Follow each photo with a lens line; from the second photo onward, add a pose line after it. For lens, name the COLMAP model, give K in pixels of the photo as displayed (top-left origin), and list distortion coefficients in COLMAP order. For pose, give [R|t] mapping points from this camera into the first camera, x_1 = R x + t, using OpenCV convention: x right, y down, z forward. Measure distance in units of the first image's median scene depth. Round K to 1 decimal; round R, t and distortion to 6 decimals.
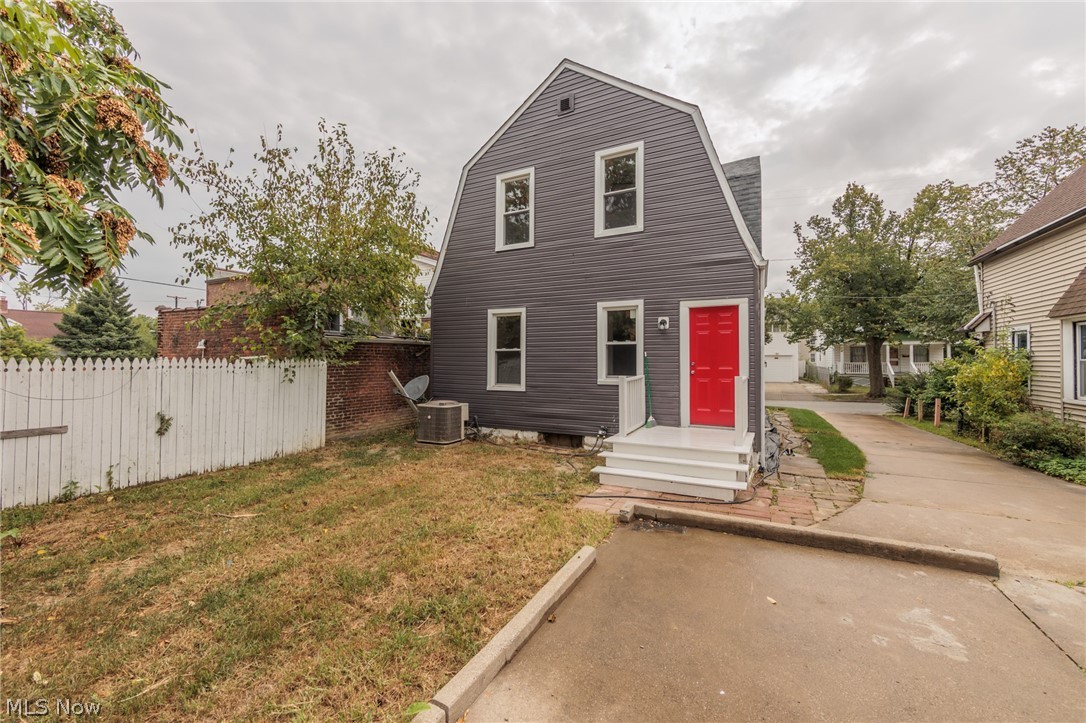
lens RADIAL K [[427.1, 0, 545.6], [0, 427.1, 356.1], [0, 0, 1]] dist [-0.001142, -0.000680]
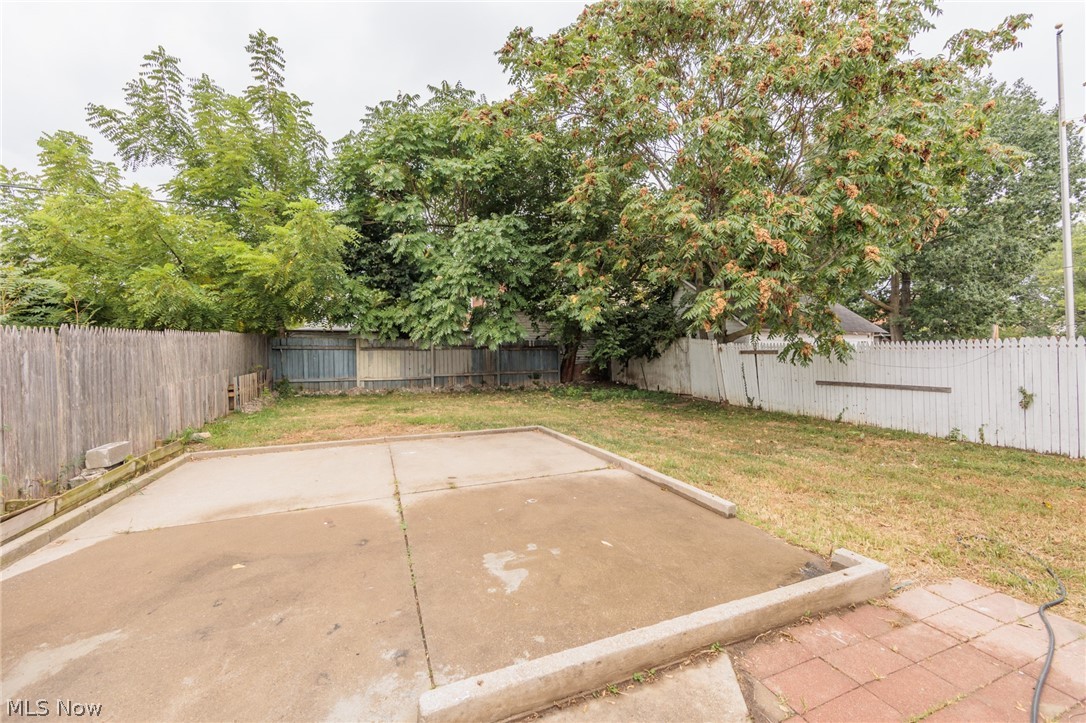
lens RADIAL K [[427.1, 0, 541.0], [0, 427.1, 355.0], [0, 0, 1]] dist [-0.001142, -0.000680]
pose [[-0.664787, 0.008869, -0.746981, 0.876896], [0.019255, 0.999801, -0.005265, 0.036708], [0.746785, -0.017883, -0.664825, 0.957181]]
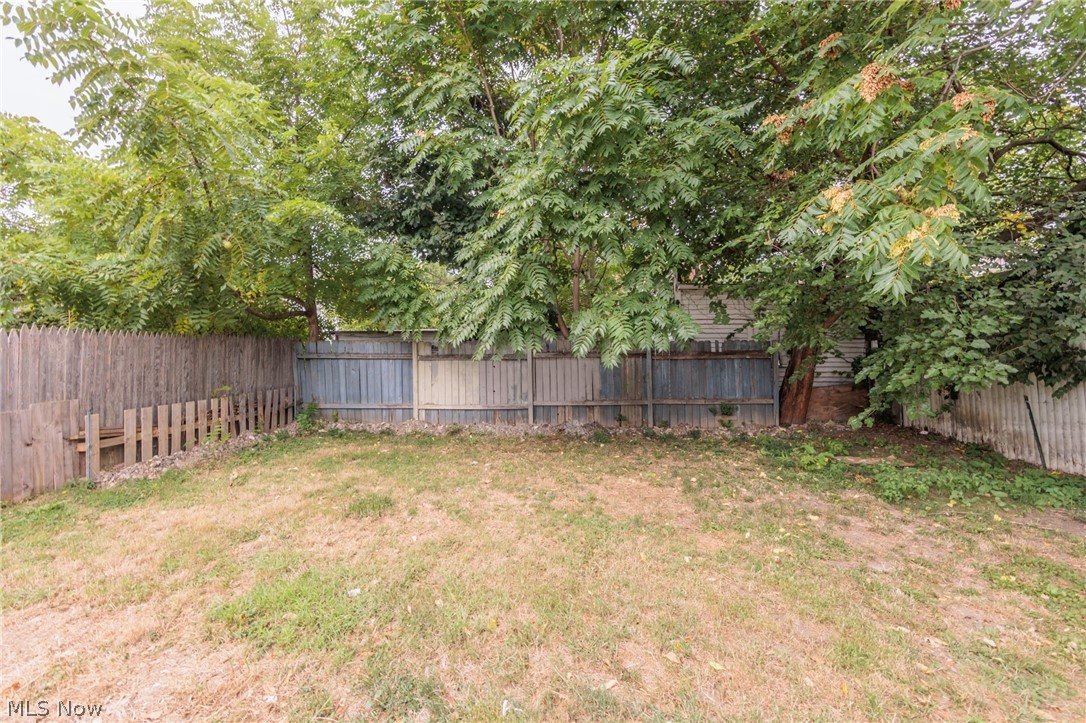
lens RADIAL K [[427.1, 0, 543.9], [0, 427.1, 353.3], [0, 0, 1]] dist [-0.001142, -0.000680]
pose [[-0.921134, -0.004428, -0.389219, 0.628681], [0.010826, 0.999257, -0.036991, 0.030431], [0.389094, -0.038288, -0.920402, 0.747935]]
